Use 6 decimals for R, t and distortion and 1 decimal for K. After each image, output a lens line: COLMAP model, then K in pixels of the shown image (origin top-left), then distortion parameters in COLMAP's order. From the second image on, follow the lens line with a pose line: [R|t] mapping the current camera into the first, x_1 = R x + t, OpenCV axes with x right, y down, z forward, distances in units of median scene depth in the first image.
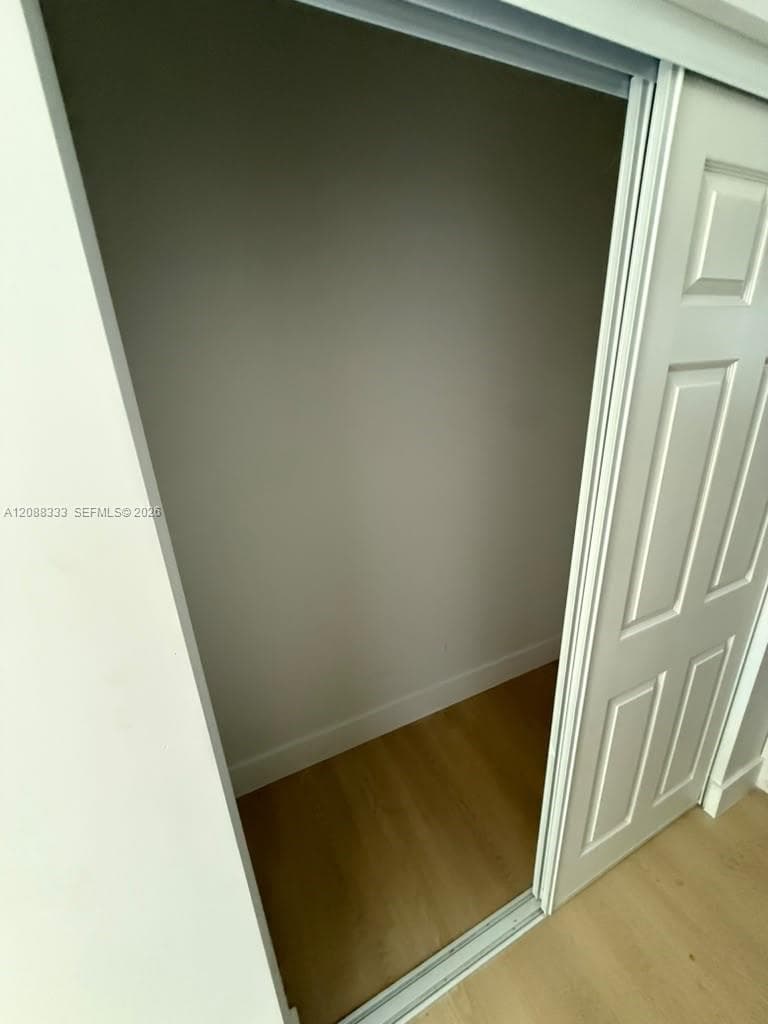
lens RADIAL K [[415.5, 0, 373.9], [0, 415.5, 509.2], [0, 0, 1]] dist [-0.000070, 0.000561]
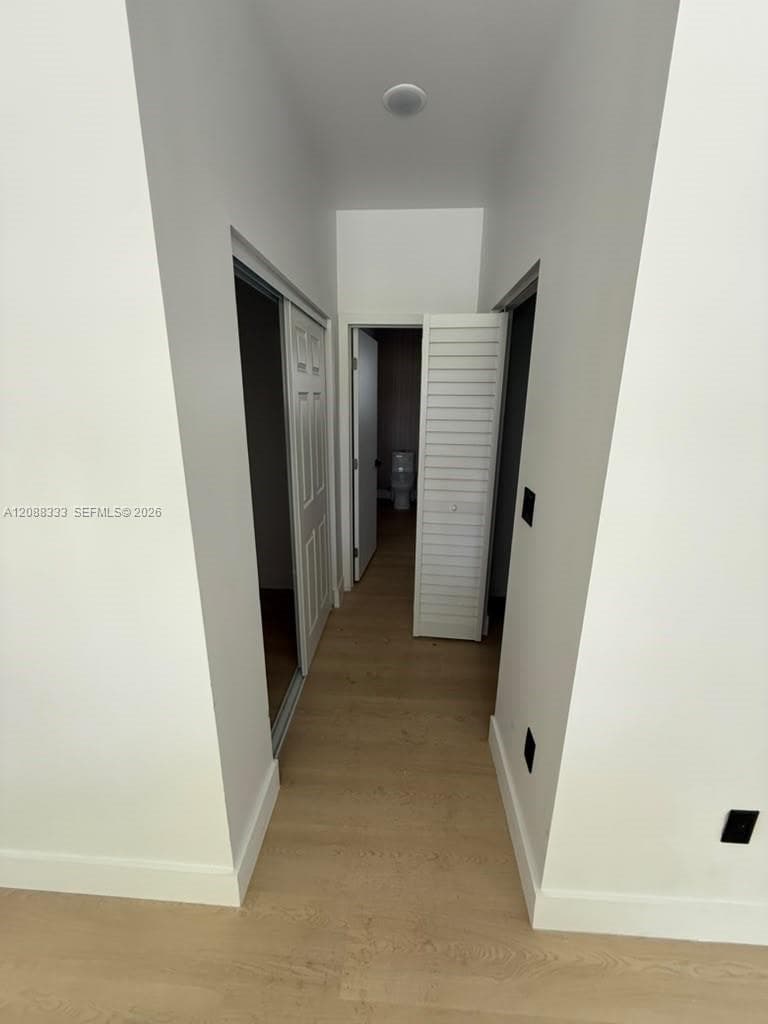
lens RADIAL K [[415.5, 0, 373.9], [0, 415.5, 509.2], [0, 0, 1]] dist [-0.000070, 0.000561]
pose [[0.501022, -0.189255, 0.844488, -0.987144], [0.274013, 0.960284, 0.052638, 0.253723], [-0.820910, 0.205028, 0.532982, -0.467953]]
